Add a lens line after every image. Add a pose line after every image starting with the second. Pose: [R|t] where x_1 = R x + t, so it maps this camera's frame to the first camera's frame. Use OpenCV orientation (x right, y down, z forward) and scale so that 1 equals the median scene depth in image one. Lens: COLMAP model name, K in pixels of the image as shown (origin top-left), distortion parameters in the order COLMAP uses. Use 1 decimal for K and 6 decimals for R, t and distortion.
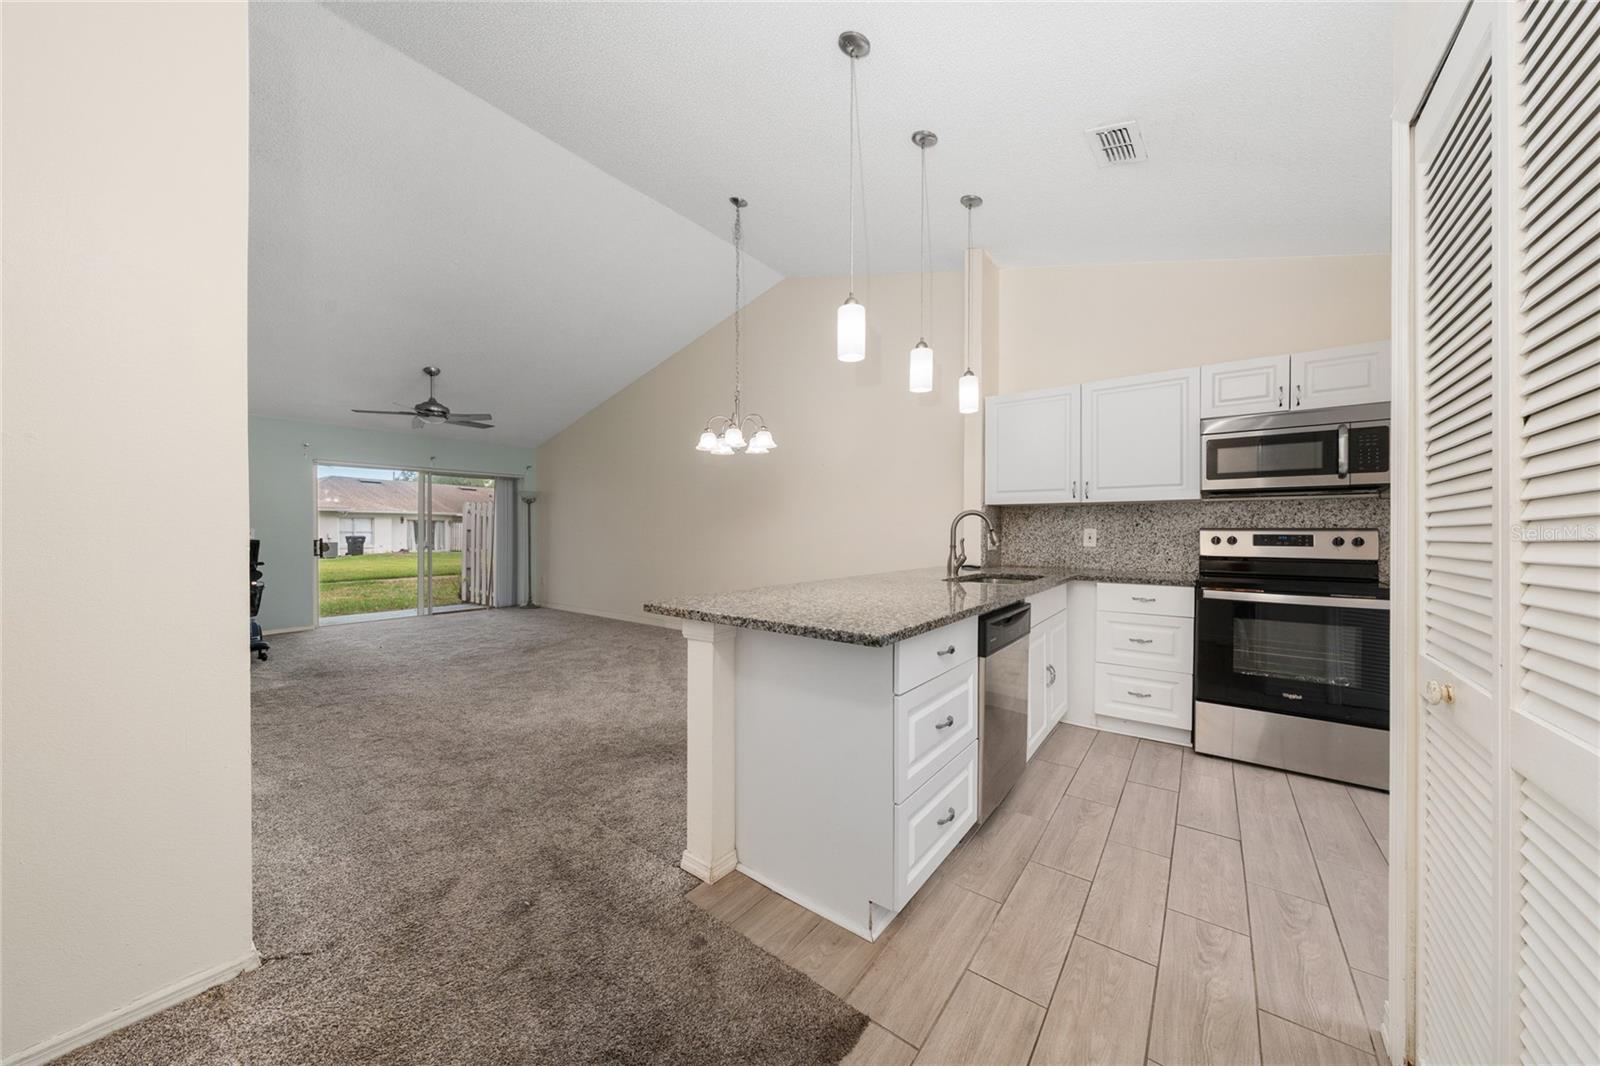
lens RADIAL K [[545.9, 0, 801.1], [0, 545.9, 534.8], [0, 0, 1]] dist [-0.000801, -0.000166]
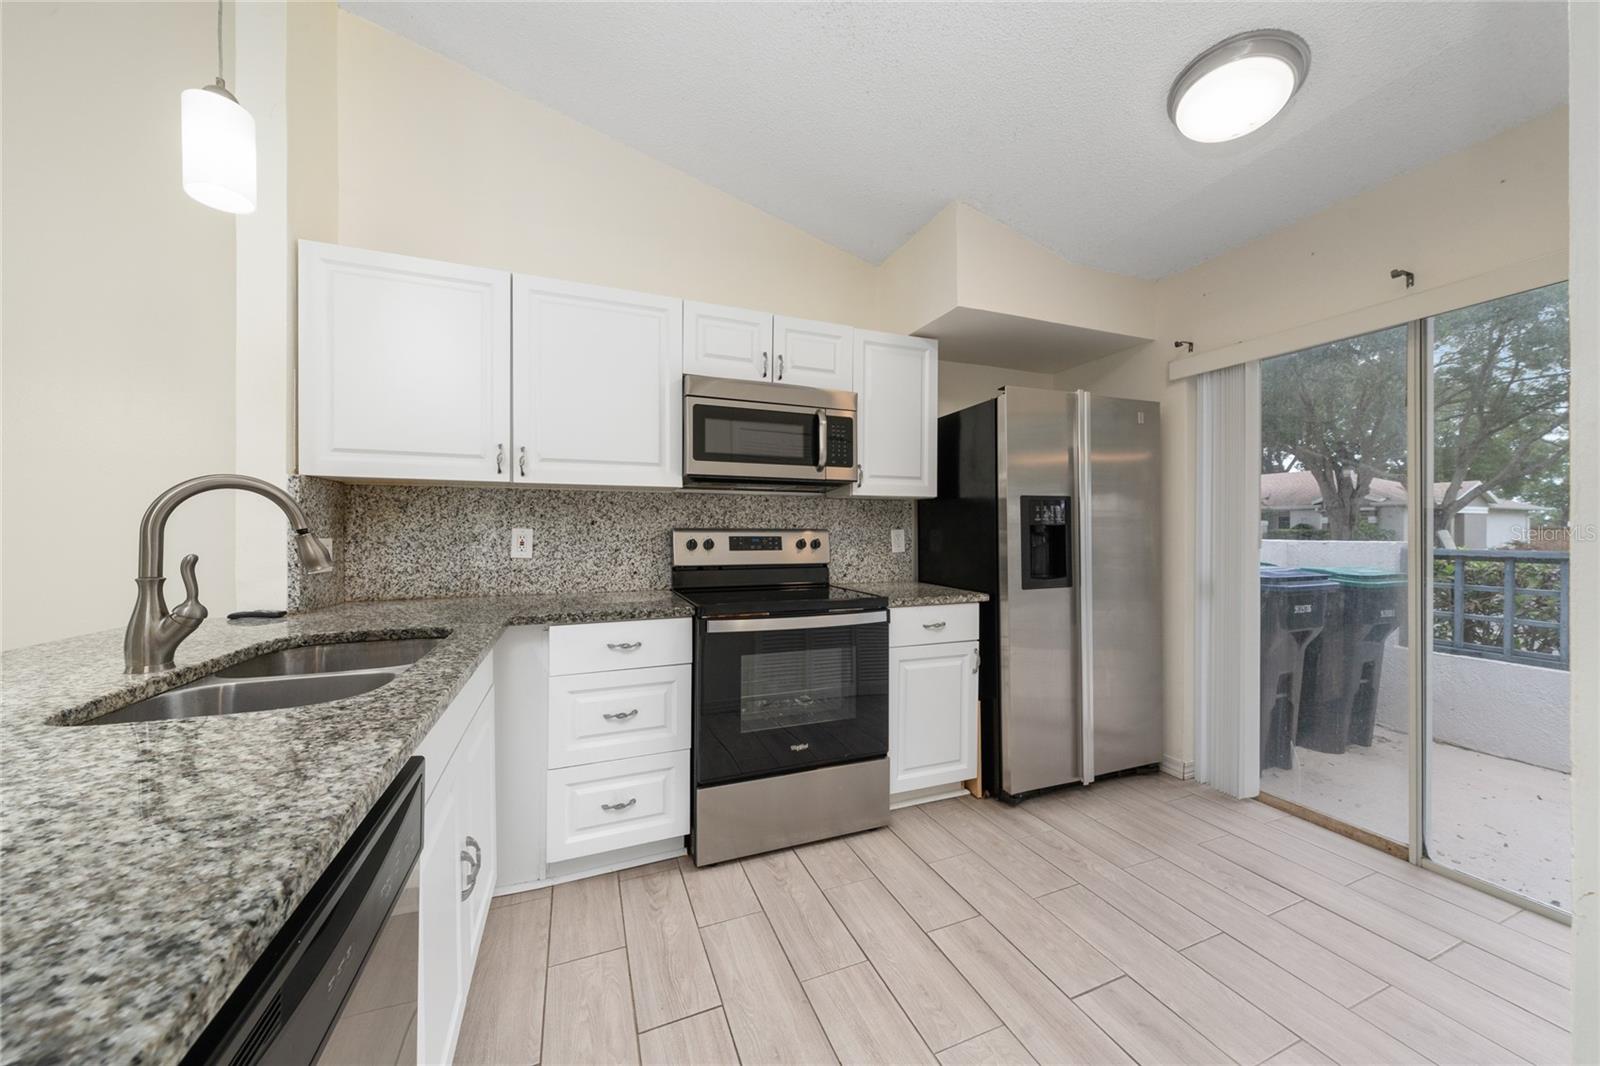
lens RADIAL K [[549.3, 0, 800.0], [0, 549.3, 533.0], [0, 0, 1]] dist [-0.000783, -0.000052]
pose [[0.520890, -0.003028, 0.853618, 0.178741], [0.004841, 0.999988, 0.000594, -0.005112], [-0.853610, 0.003823, 0.520899, 0.442119]]
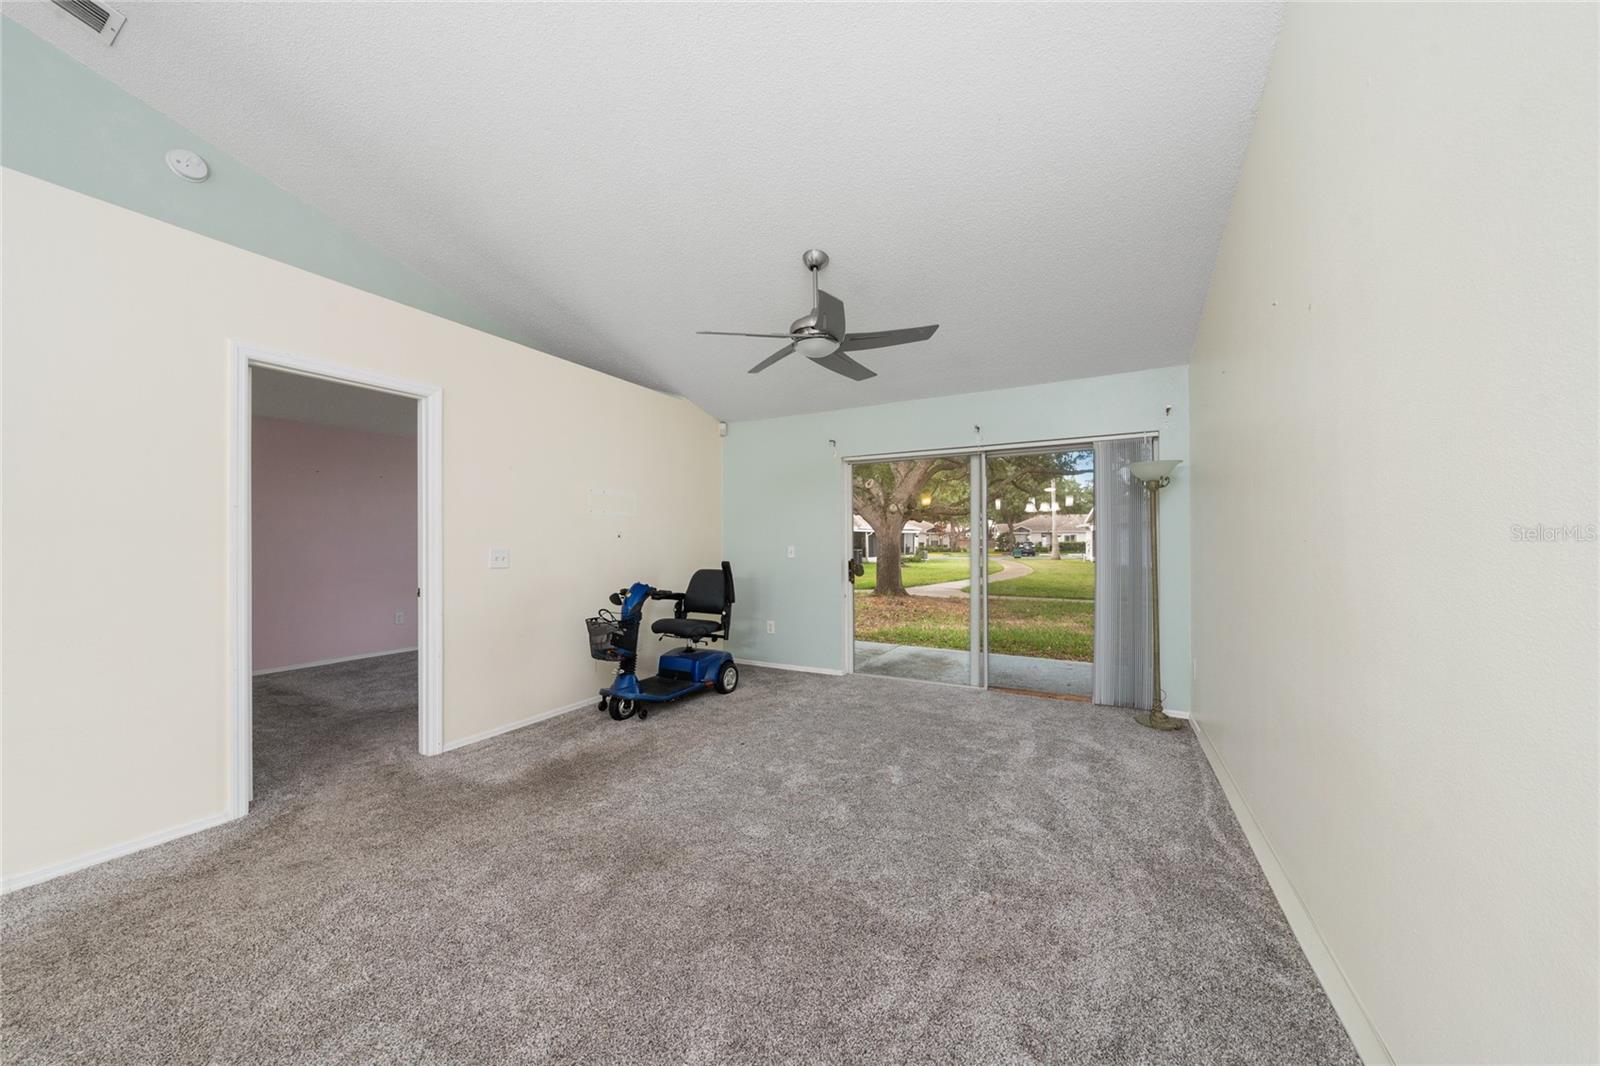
lens RADIAL K [[553.9, 0, 799.8], [0, 553.9, 537.7], [0, 0, 1]] dist [-0.000317, -0.000048]
pose [[0.160317, -0.009234, -0.987022, -0.217009], [-0.001338, 0.999953, -0.009573, -0.027005], [0.987065, 0.002855, 0.160297, 1.455533]]
